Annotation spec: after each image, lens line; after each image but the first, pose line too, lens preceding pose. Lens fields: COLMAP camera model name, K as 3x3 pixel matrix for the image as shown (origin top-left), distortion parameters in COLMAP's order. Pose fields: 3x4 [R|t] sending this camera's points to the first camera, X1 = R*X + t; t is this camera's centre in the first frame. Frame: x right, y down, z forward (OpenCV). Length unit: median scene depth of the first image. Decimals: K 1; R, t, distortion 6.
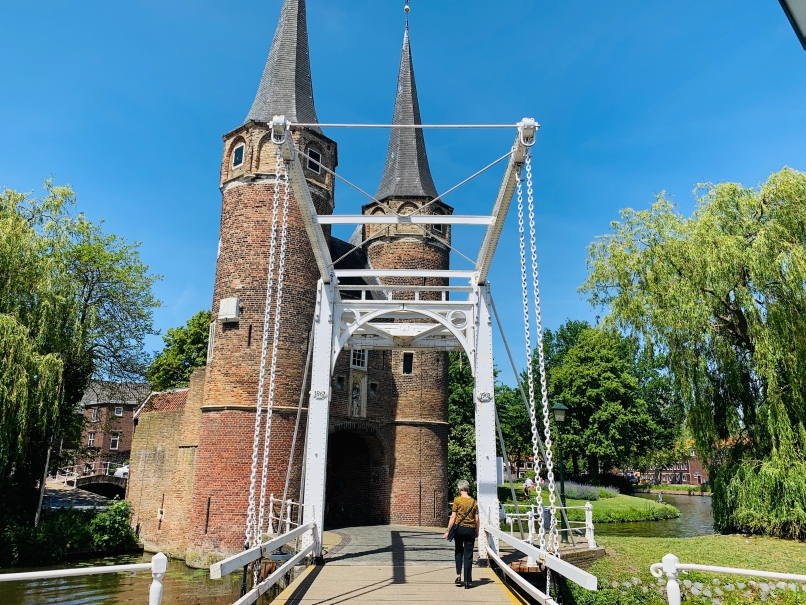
lens RADIAL K [[607.7, 0, 404.9], [0, 607.7, 306.7], [0, 0, 1]] dist [0.008614, 0.003068]
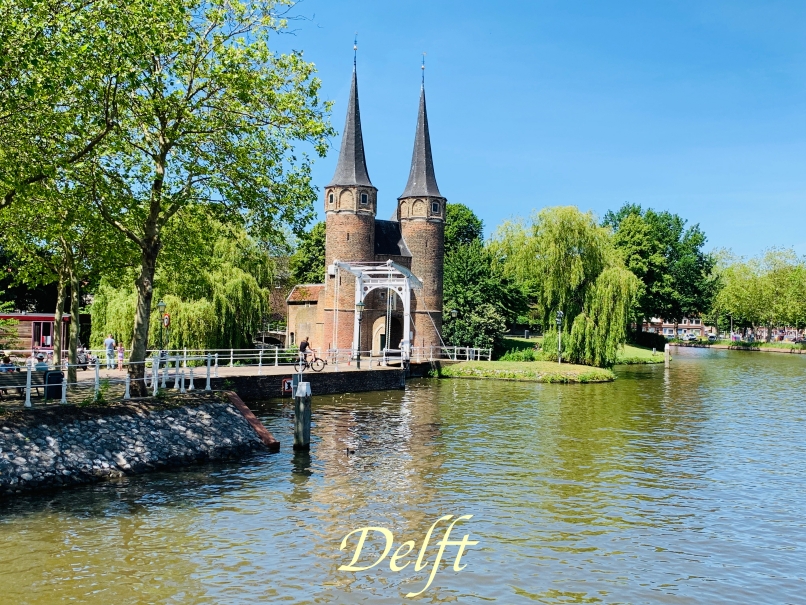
lens RADIAL K [[799.1, 0, 402.2], [0, 799.1, 302.0], [0, 0, 1]] dist [0.002243, 0.000000]
pose [[0.974985, -0.001691, -0.222266, 0.525849], [0.053686, 0.972156, 0.228101, -0.442530], [0.215692, -0.234327, 0.947928, -1.510486]]
